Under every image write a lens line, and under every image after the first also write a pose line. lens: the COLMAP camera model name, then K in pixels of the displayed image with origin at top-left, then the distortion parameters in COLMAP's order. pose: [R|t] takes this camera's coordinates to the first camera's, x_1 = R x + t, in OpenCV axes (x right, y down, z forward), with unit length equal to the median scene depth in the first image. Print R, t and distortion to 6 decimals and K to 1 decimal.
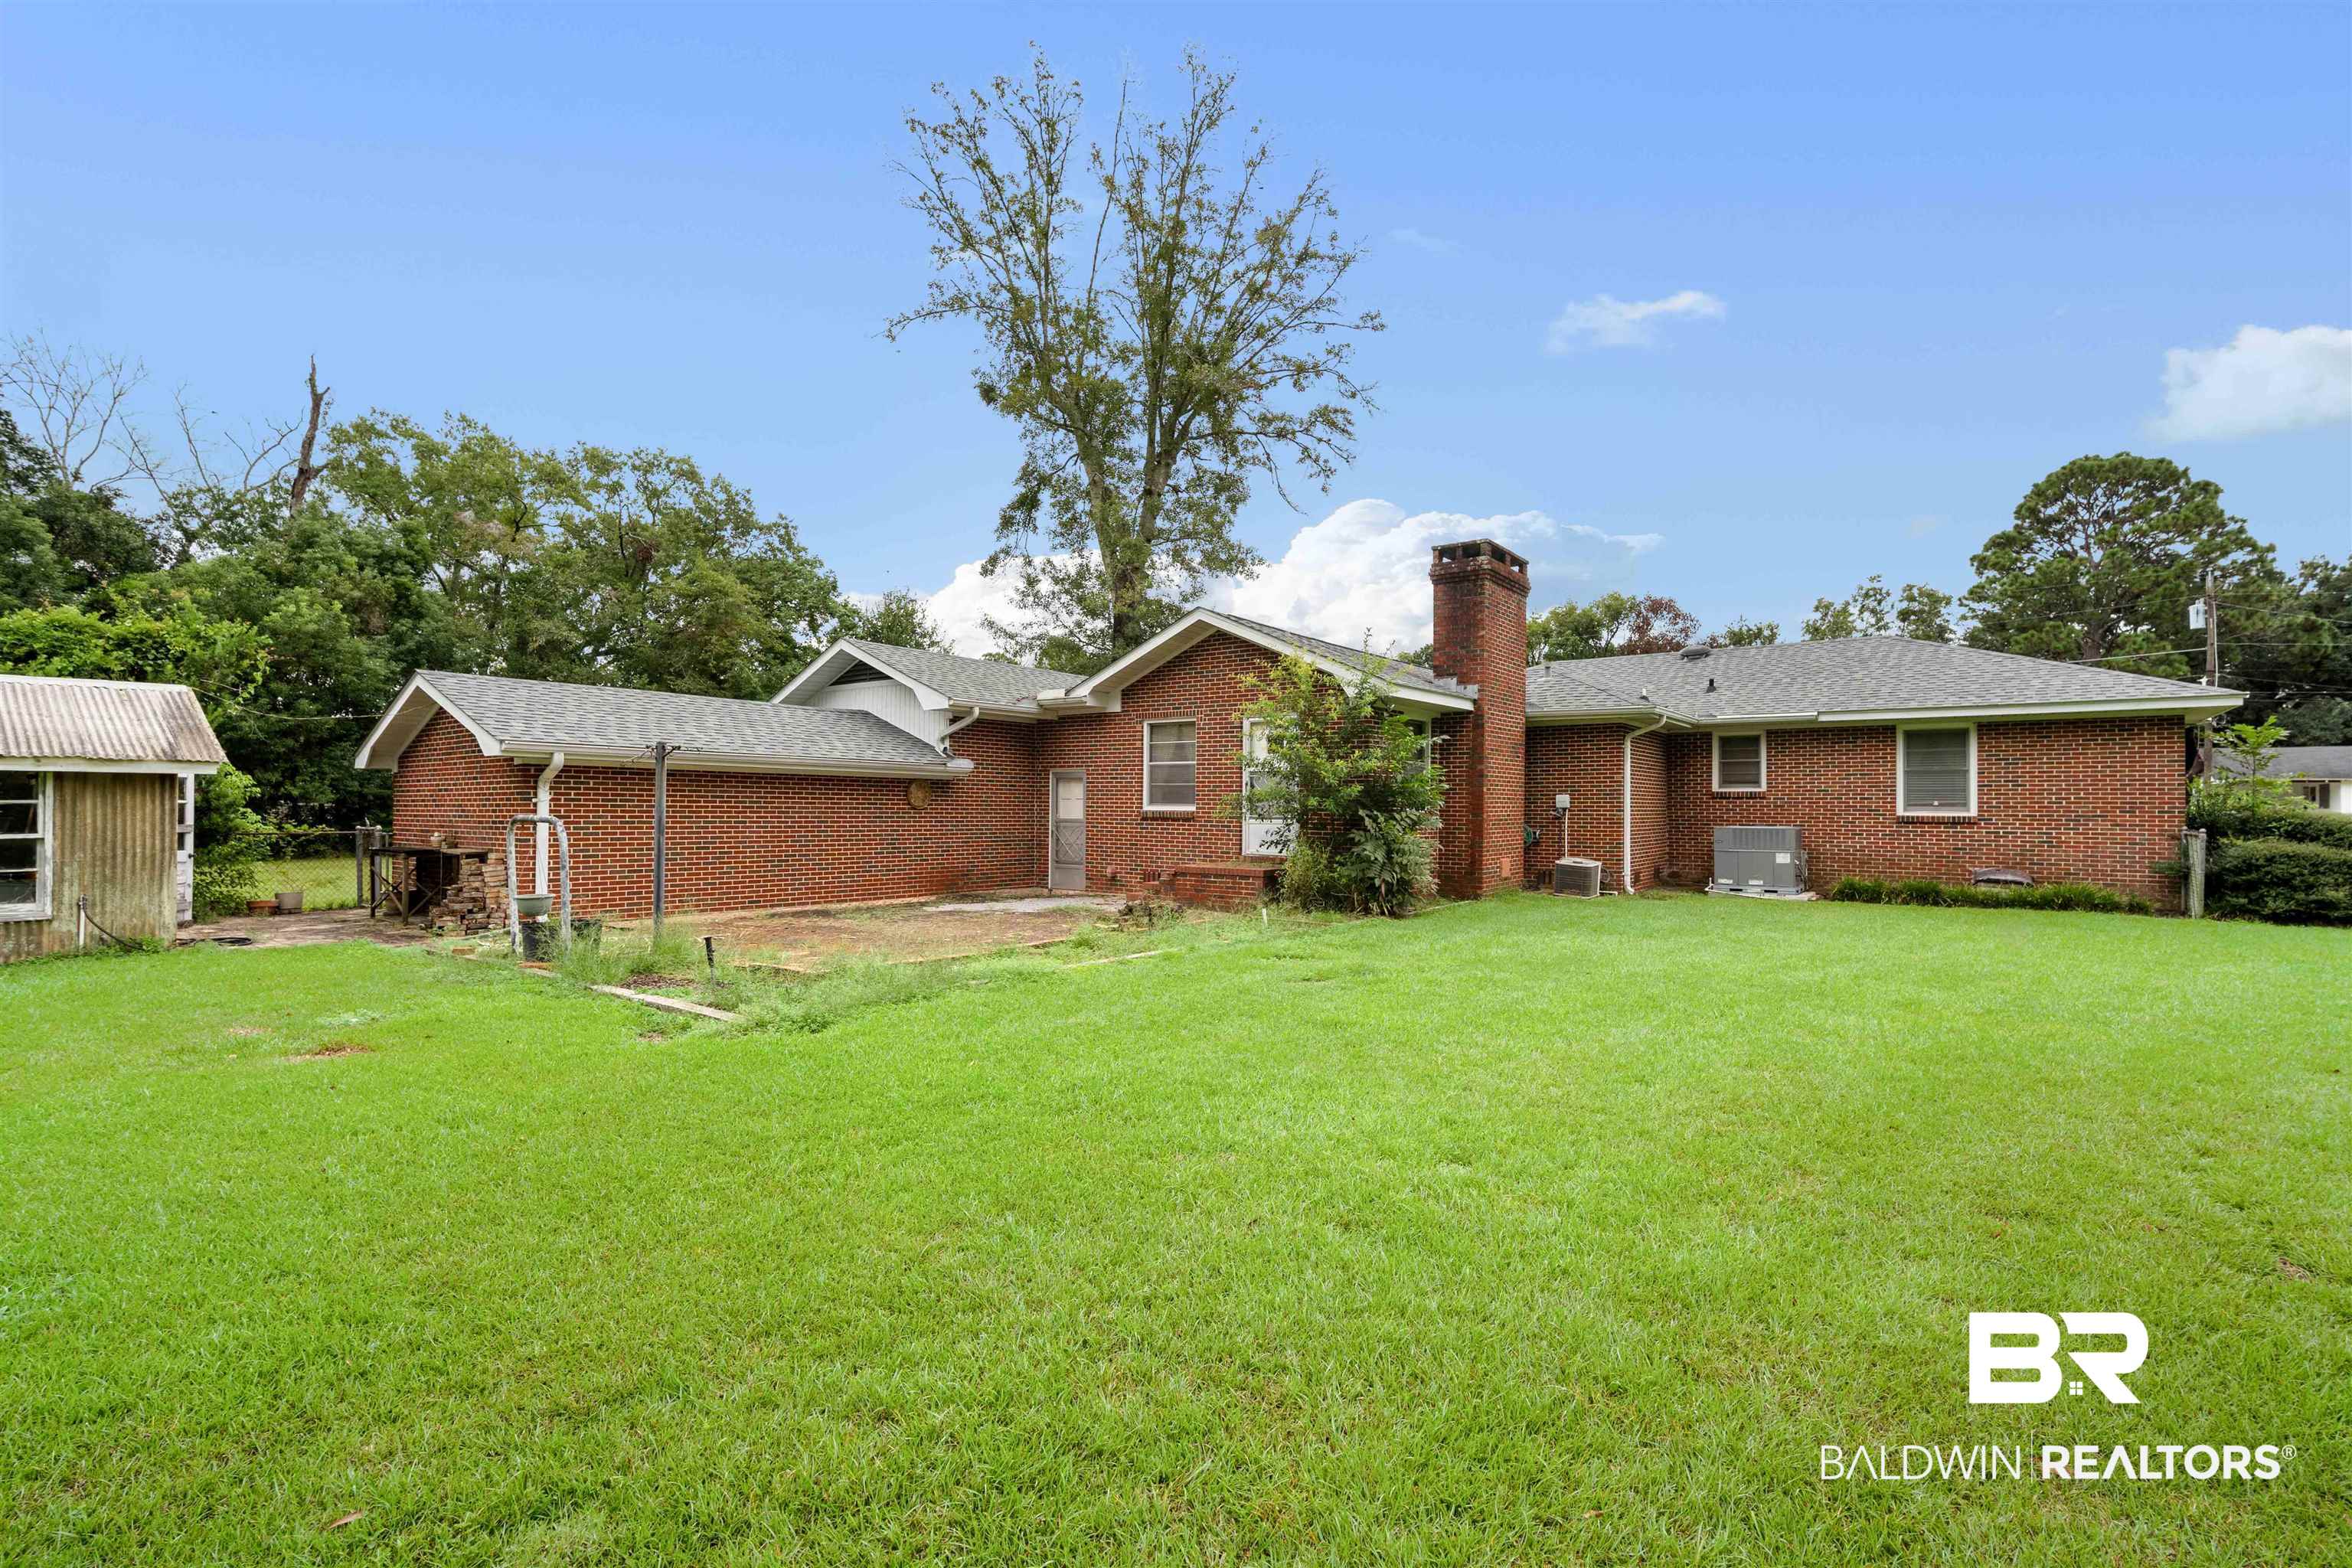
lens RADIAL K [[1040.4, 0, 1183.0], [0, 1040.4, 784.9], [0, 0, 1]] dist [-0.010486, 0.003020]
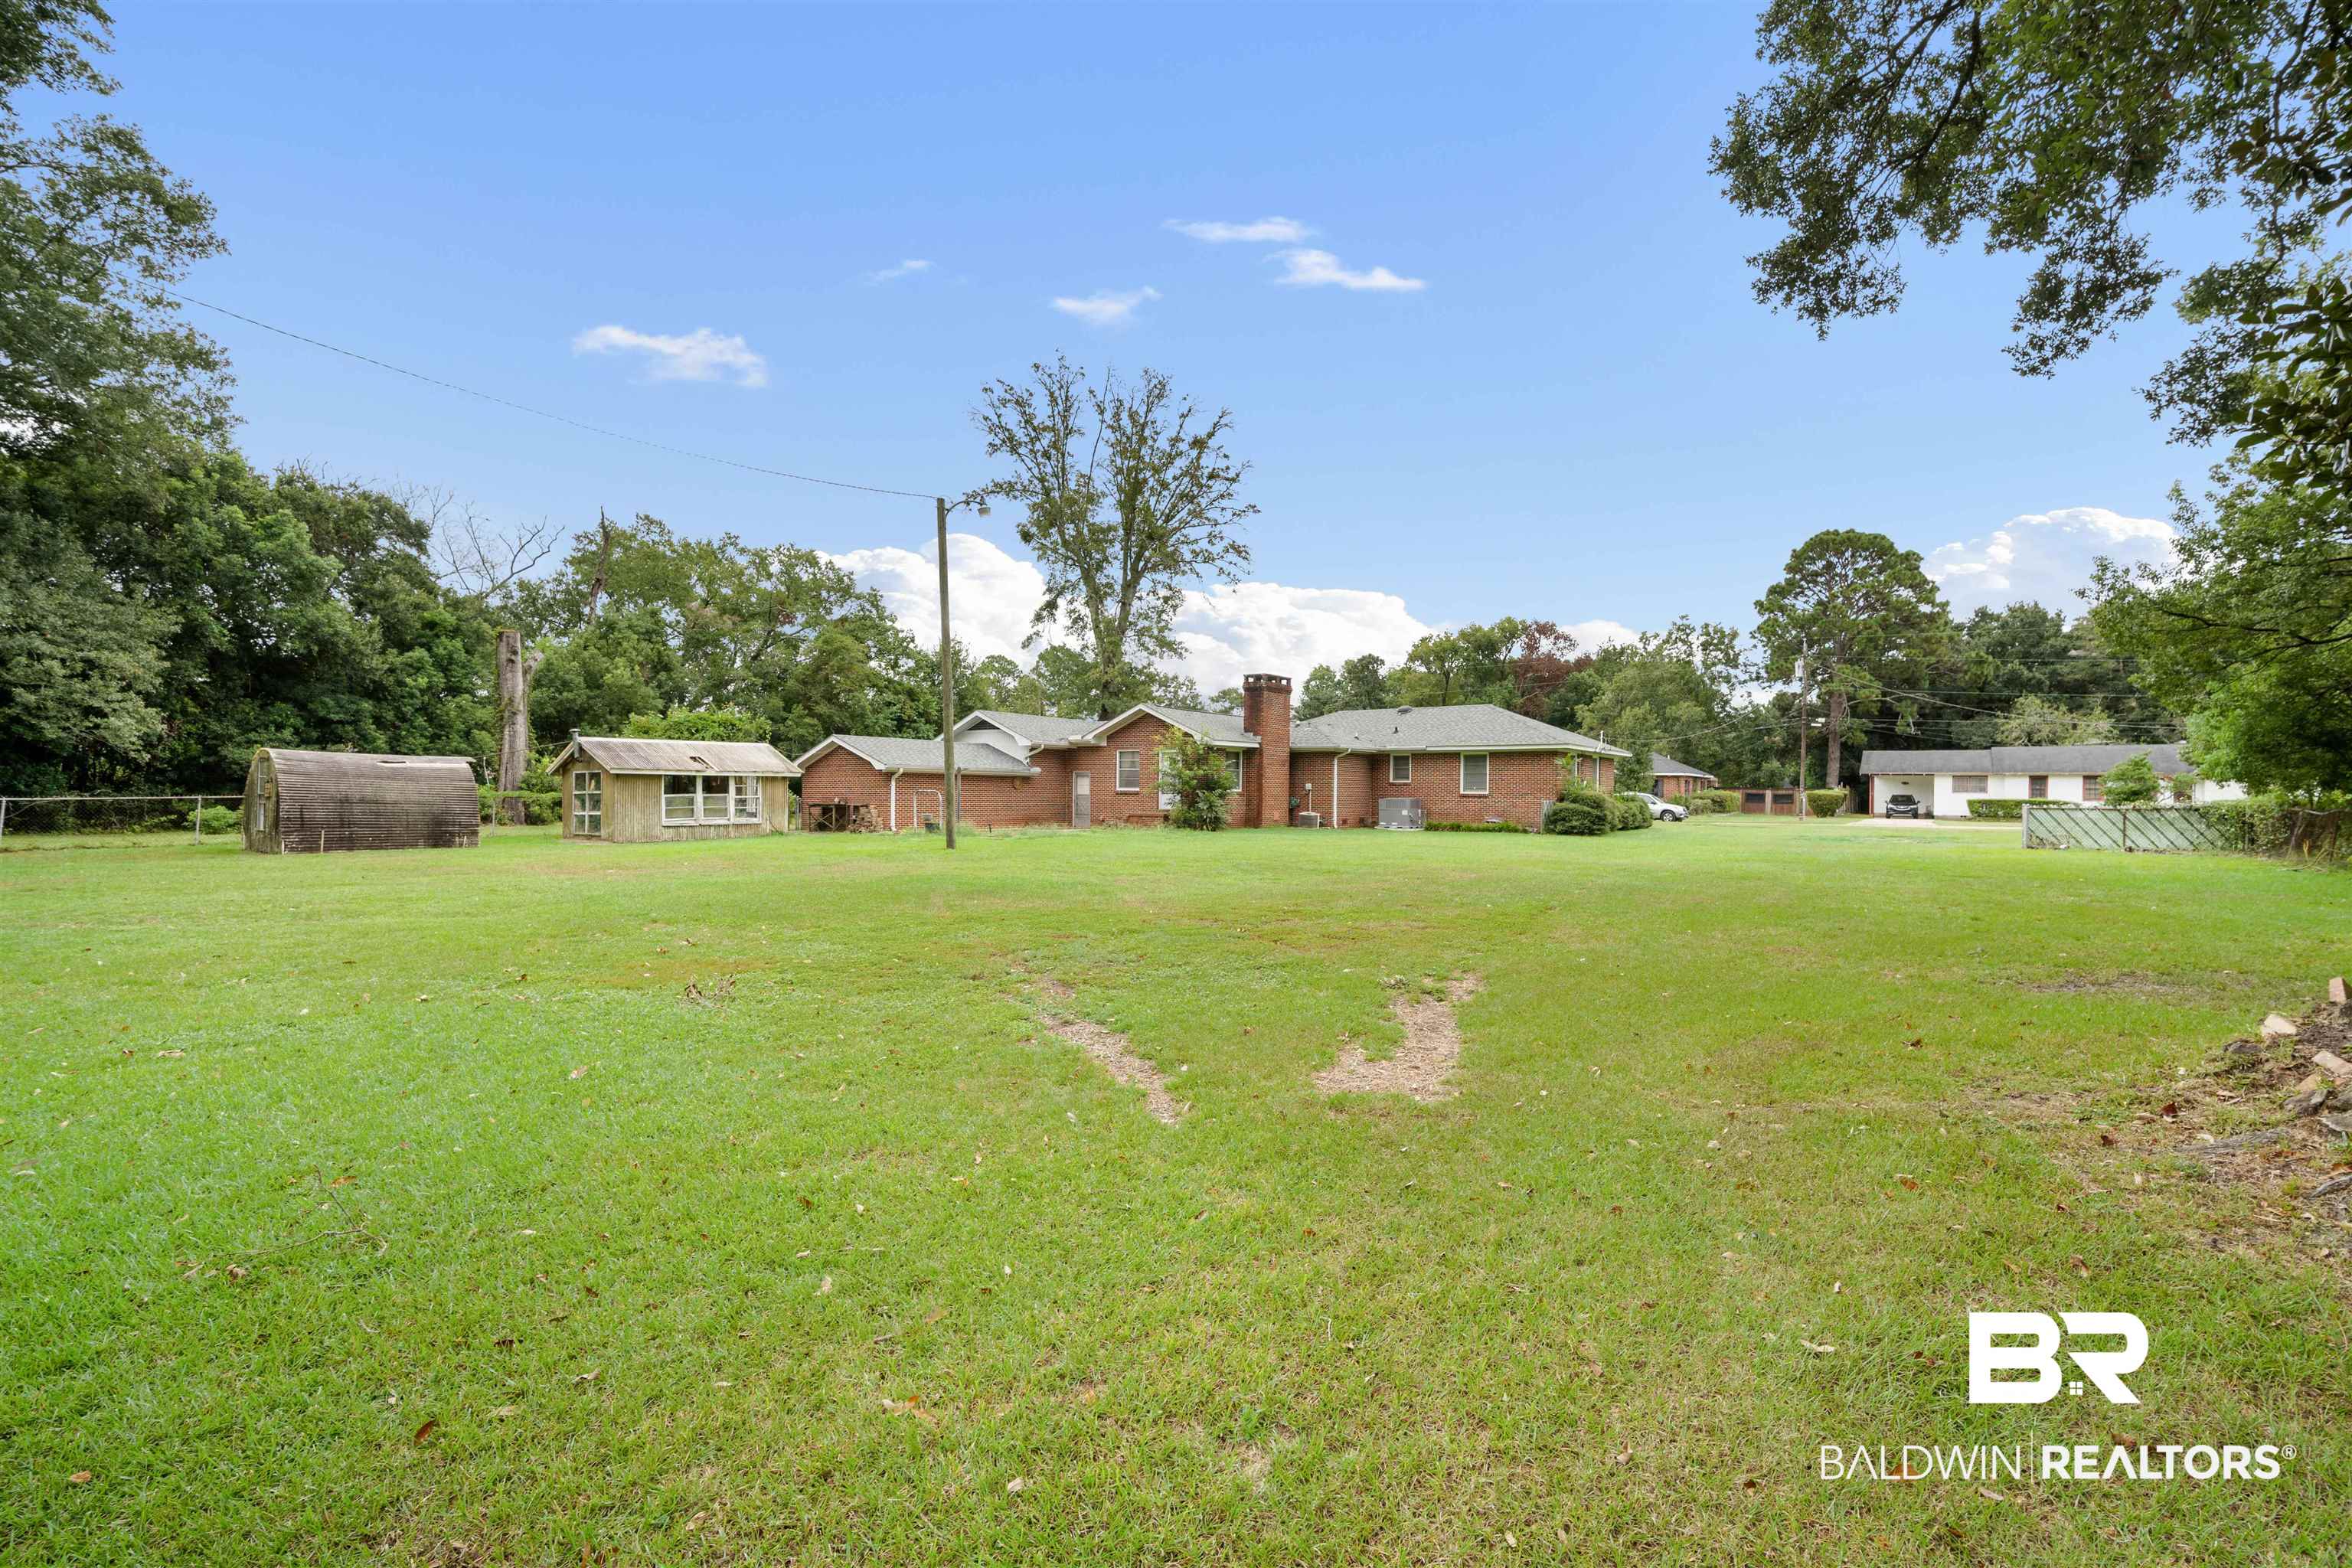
lens RADIAL K [[1040.4, 0, 1171.8], [0, 1040.4, 786.7], [0, 0, 1]] dist [-0.010486, 0.003020]
pose [[0.999993, 0.002903, 0.002333, 0.043252], [-0.002941, 0.999861, 0.016438, -0.011578], [-0.002285, -0.016445, 0.999862, -0.707424]]
